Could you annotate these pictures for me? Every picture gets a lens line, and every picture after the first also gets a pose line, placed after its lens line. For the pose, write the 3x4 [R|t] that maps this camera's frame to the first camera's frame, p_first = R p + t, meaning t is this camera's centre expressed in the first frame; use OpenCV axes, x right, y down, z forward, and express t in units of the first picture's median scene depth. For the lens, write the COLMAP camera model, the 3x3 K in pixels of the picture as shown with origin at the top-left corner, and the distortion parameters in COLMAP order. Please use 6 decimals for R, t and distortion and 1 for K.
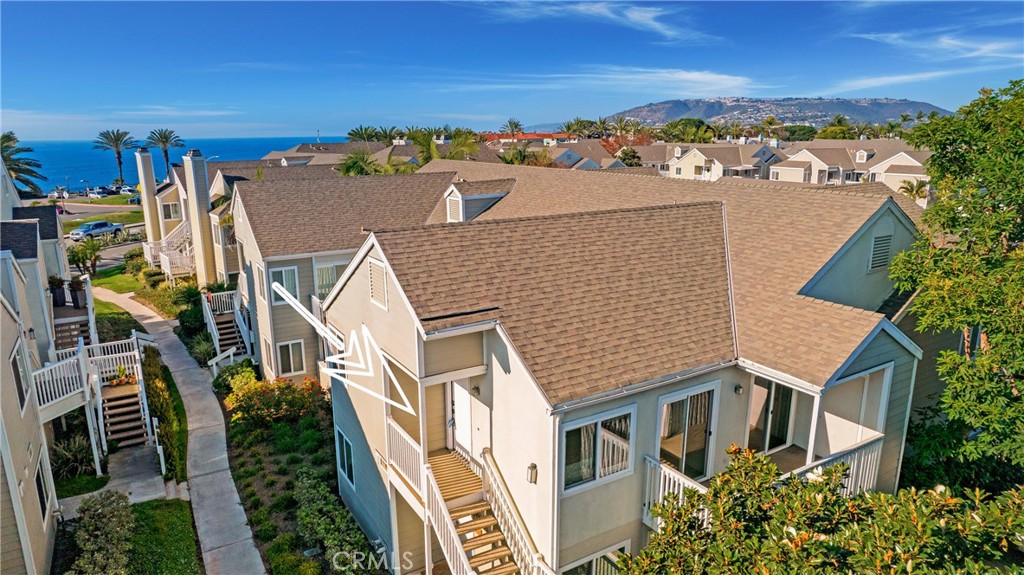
lens RADIAL K [[655.3, 0, 509.1], [0, 655.3, 287.2], [0, 0, 1]] dist [-0.078318, 0.071156]
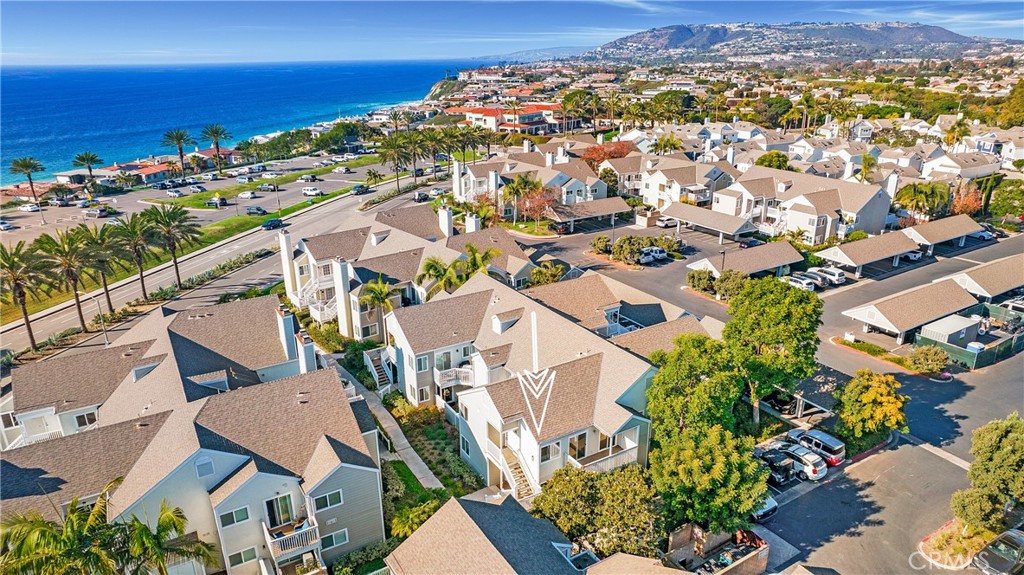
lens RADIAL K [[655.3, 0, 509.1], [0, 655.3, 287.2], [0, 0, 1]] dist [-0.078318, 0.071156]
pose [[0.999998, -0.000903, 0.001685, -0.048110], [0.000716, 0.994197, 0.107569, -0.507001], [-0.001772, -0.107568, 0.994196, -1.211636]]
